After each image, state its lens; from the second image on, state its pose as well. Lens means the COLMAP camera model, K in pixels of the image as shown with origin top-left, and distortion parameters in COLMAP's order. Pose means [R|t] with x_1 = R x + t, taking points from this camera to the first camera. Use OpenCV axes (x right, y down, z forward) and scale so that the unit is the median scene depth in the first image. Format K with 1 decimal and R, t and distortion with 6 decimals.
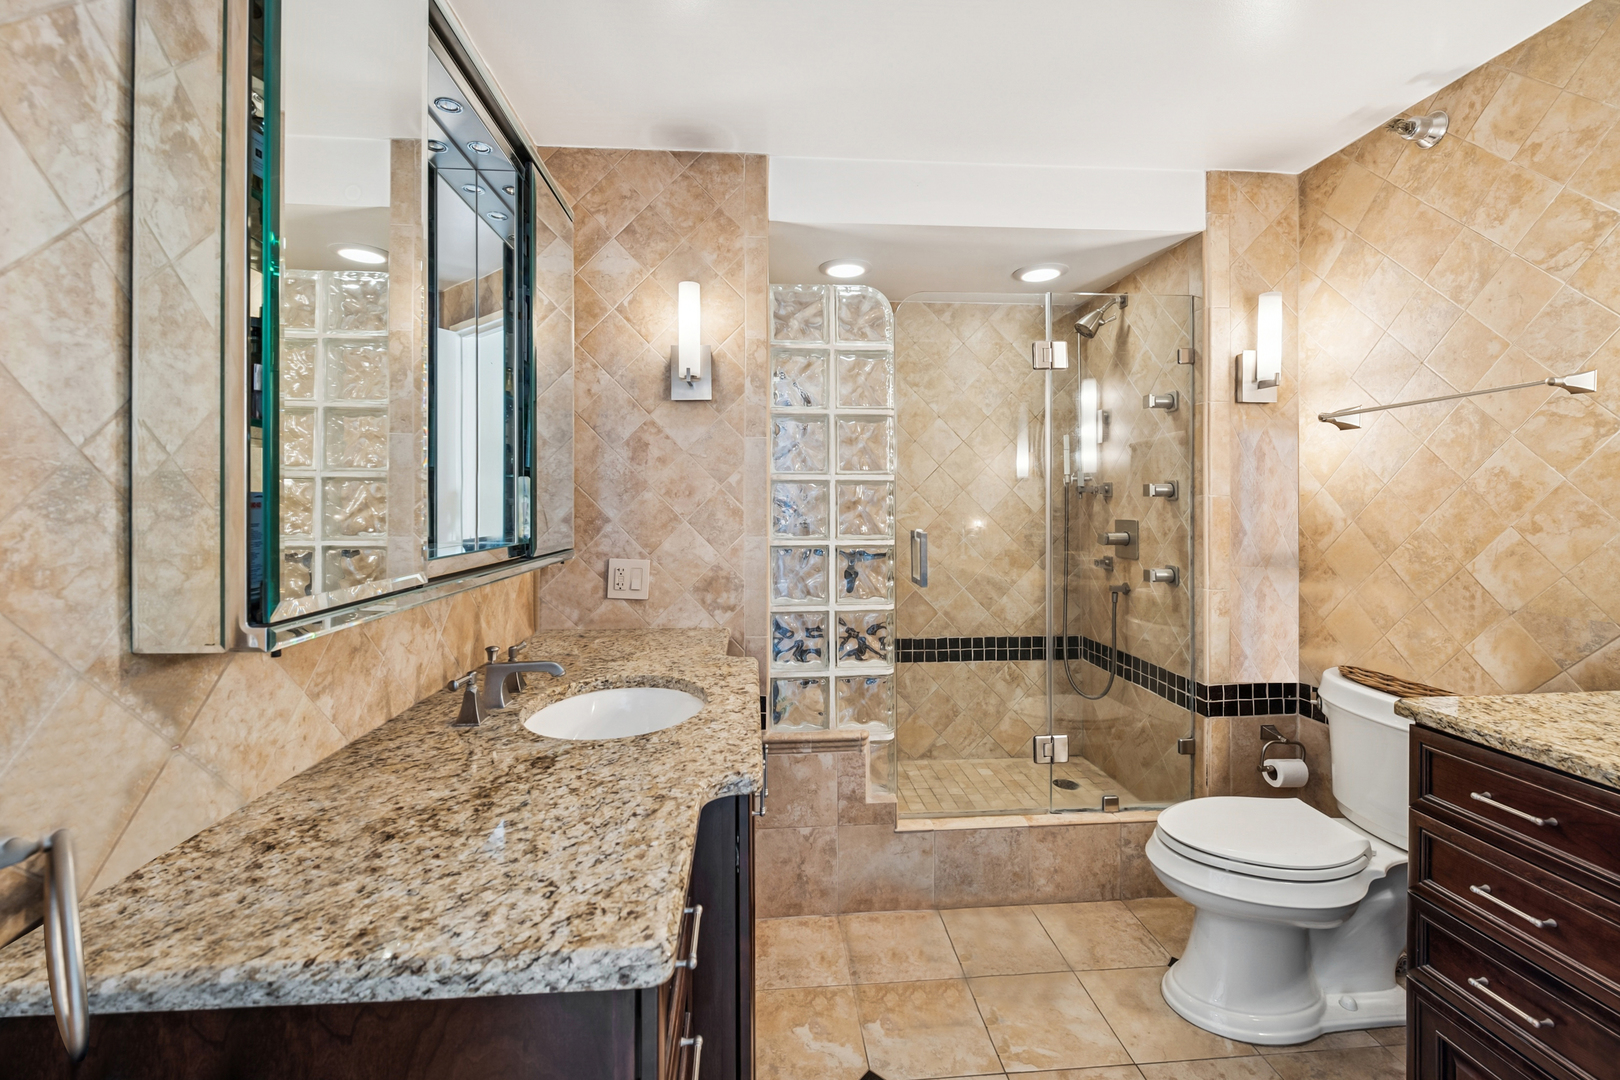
lens RADIAL K [[668.7, 0, 813.0], [0, 668.7, 502.9], [0, 0, 1]] dist [0.003034, 0.000518]
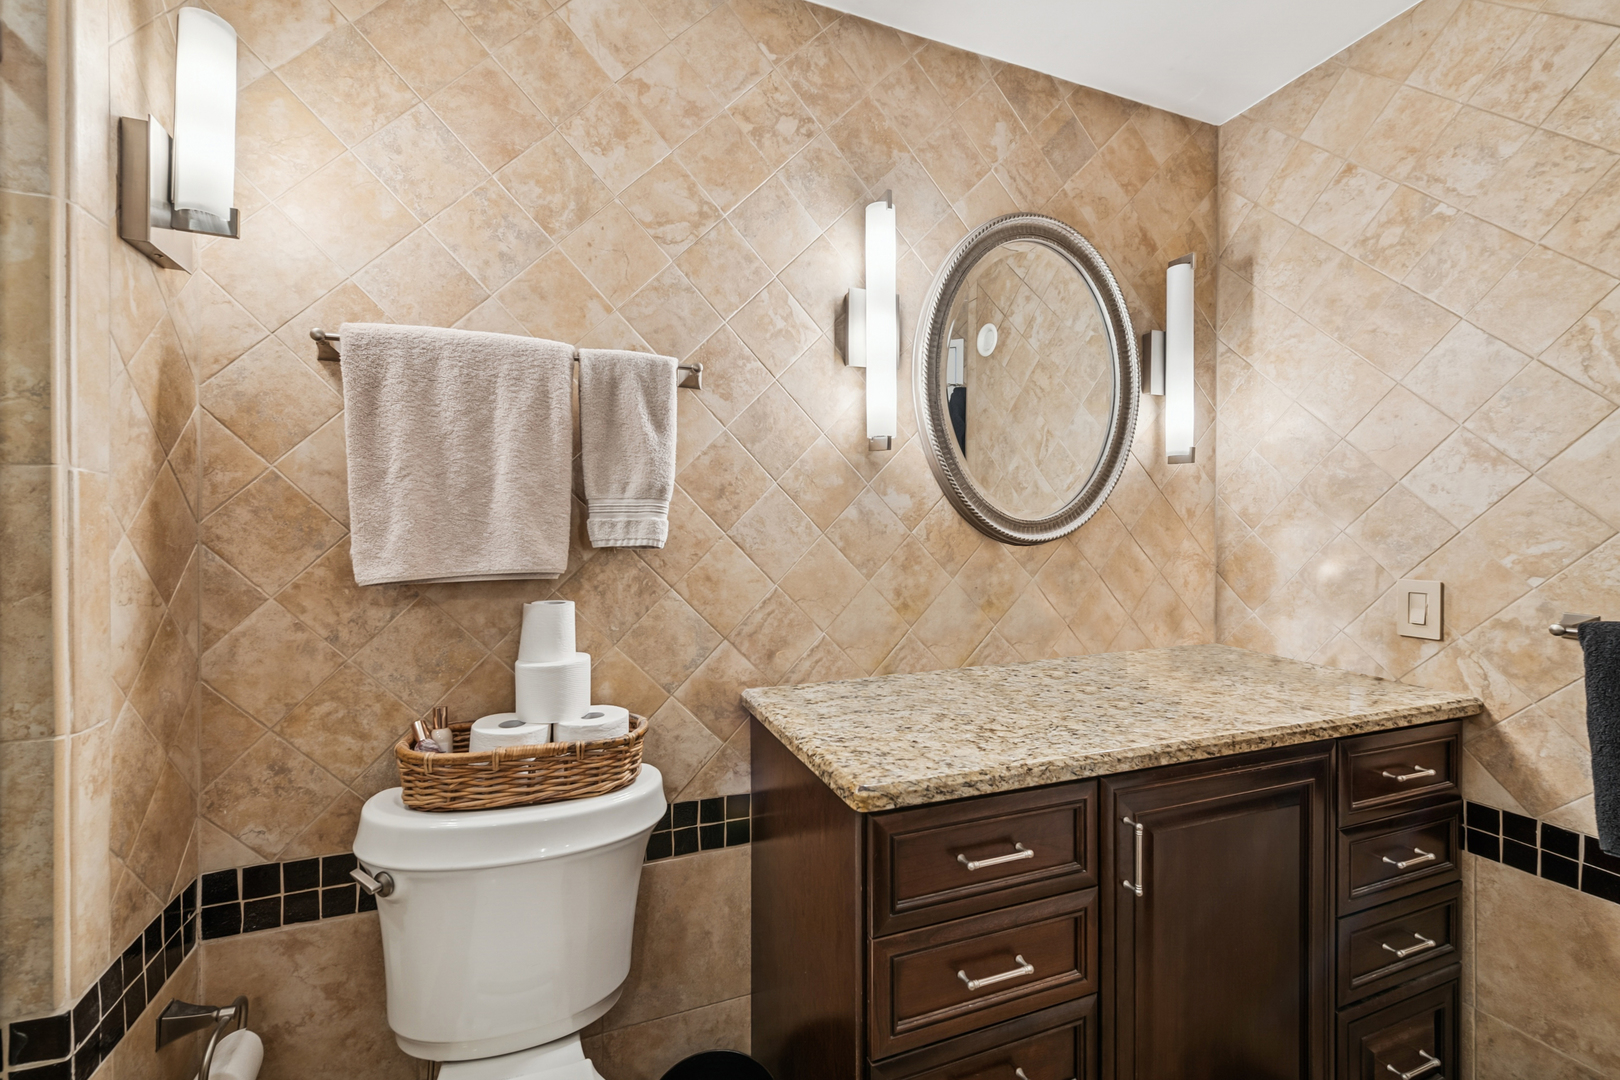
lens RADIAL K [[668.7, 0, 809.7], [0, 668.7, 534.1], [0, 0, 1]] dist [0.003034, 0.000518]
pose [[-0.275597, -0.003161, 0.961268, 0.211960], [-0.002101, 0.999994, 0.002686, 0.032954], [-0.961271, -0.001279, -0.275602, 1.063876]]
